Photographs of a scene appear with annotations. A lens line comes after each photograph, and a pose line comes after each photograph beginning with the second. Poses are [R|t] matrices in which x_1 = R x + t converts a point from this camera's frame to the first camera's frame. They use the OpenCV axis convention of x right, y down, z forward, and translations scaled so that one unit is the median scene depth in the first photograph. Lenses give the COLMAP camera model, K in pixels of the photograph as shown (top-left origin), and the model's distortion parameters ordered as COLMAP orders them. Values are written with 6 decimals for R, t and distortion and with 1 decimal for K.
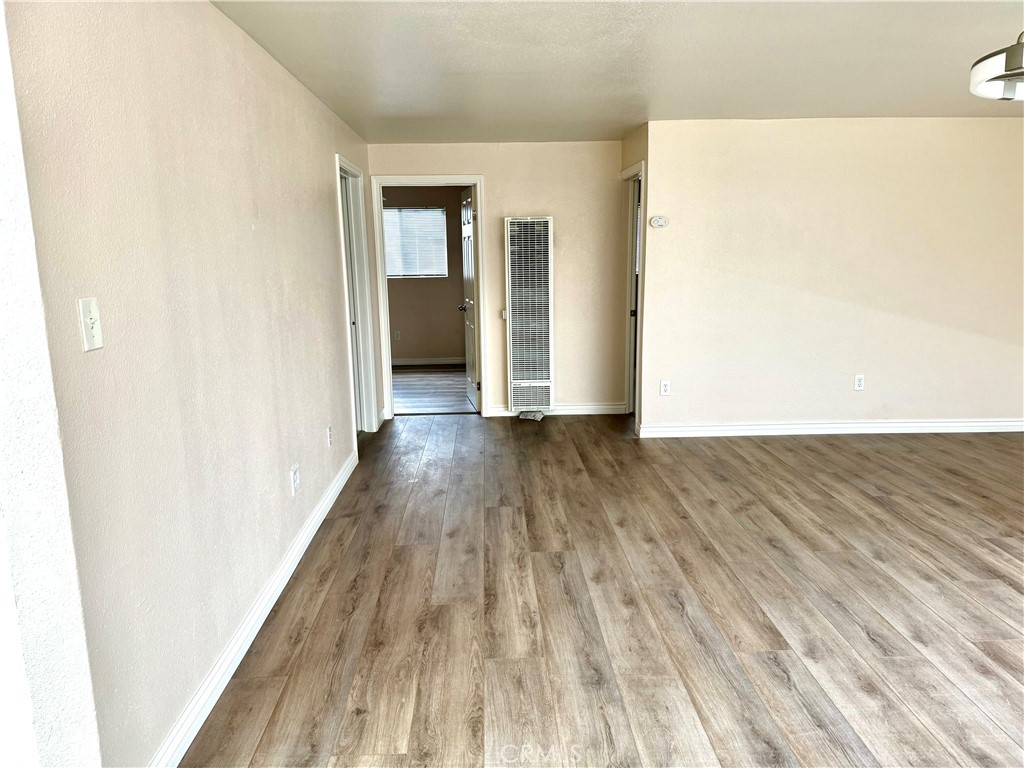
lens RADIAL K [[714.5, 0, 516.3], [0, 714.5, 386.5], [0, 0, 1]] dist [0.072281, -0.091026]
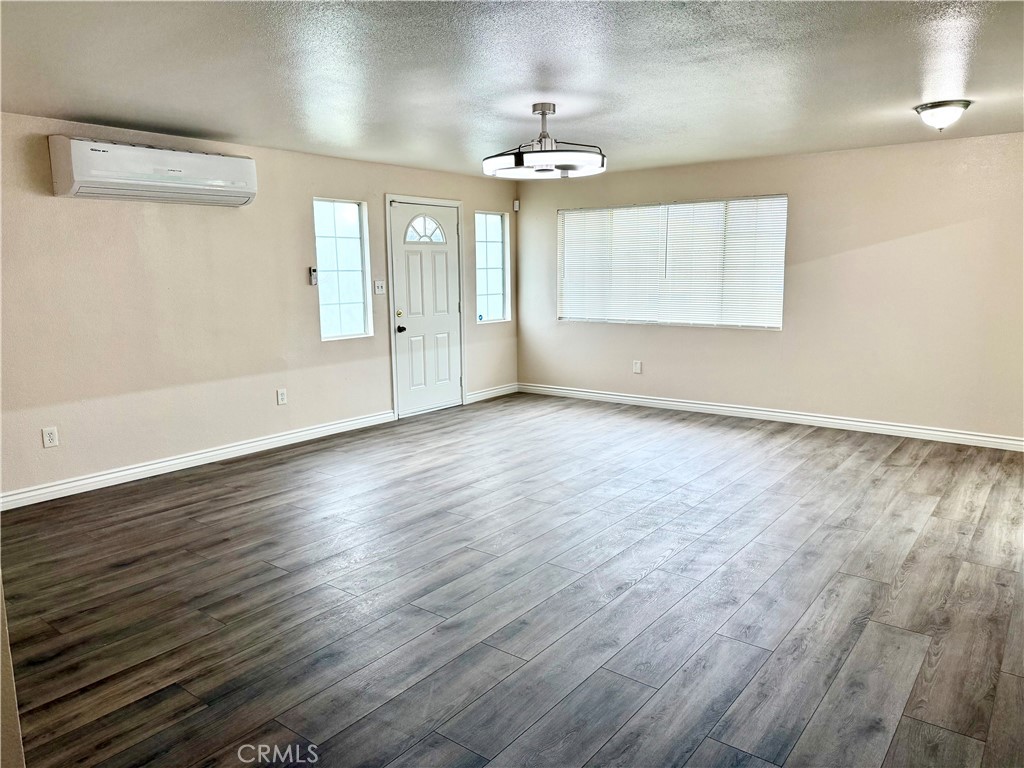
lens RADIAL K [[714.5, 0, 516.0], [0, 714.5, 383.6], [0, 0, 1]] dist [0.072281, -0.091026]
pose [[-0.766072, -0.084090, 0.637230, -0.279679], [0.140371, 0.945587, 0.293534, -0.355451], [-0.627239, 0.314317, -0.712584, 1.934433]]
